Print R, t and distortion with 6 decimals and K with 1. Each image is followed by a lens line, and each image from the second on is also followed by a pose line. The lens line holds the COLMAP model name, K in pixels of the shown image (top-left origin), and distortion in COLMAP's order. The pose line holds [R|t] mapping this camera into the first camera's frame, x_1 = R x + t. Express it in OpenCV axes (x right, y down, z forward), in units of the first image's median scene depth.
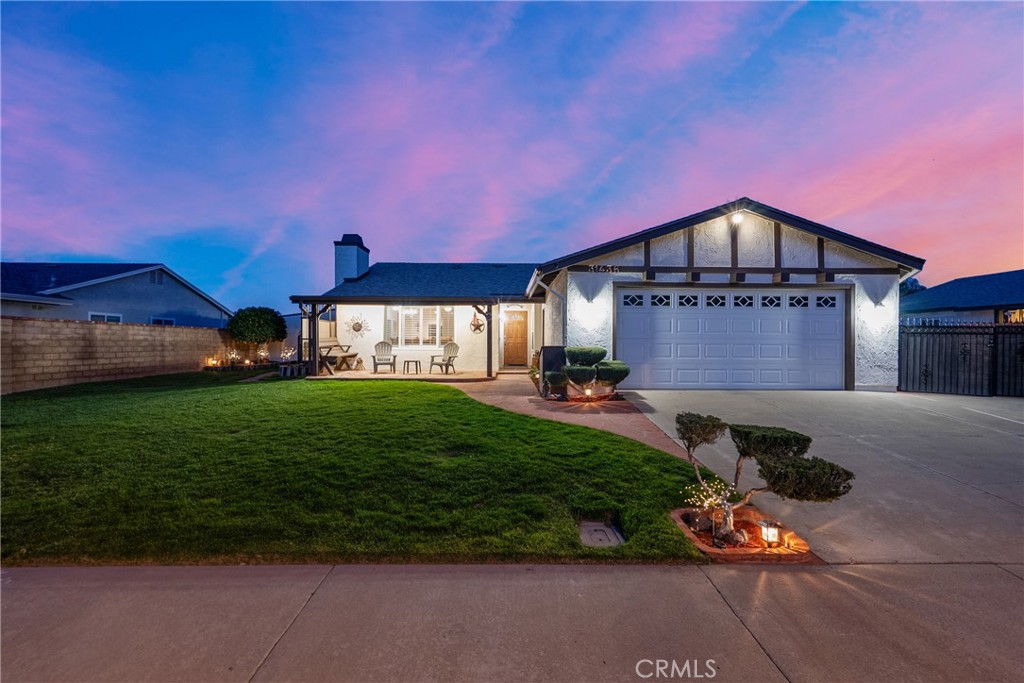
lens RADIAL K [[473.4, 0, 519.2], [0, 473.4, 339.4], [0, 0, 1]] dist [-0.004084, 0.000603]
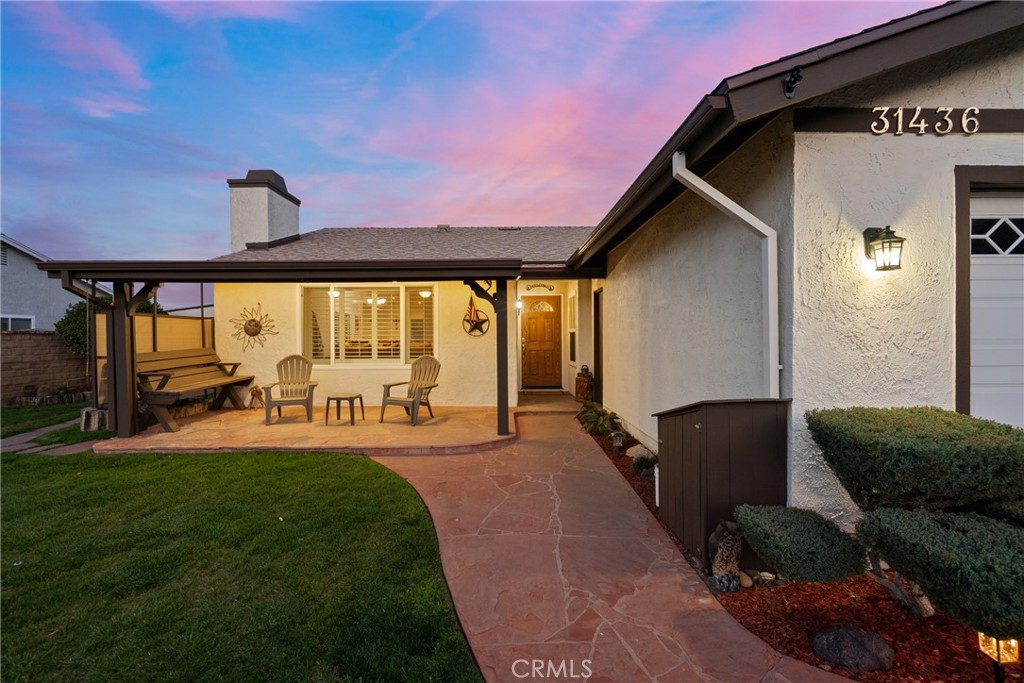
lens RADIAL K [[473.4, 0, 507.7], [0, 473.4, 342.2], [0, 0, 1]] dist [-0.004084, 0.000603]
pose [[0.999712, -0.012003, -0.020792, -0.043072], [0.012468, 0.999672, 0.022351, -0.018339], [0.020517, -0.022603, 0.999534, 0.476826]]
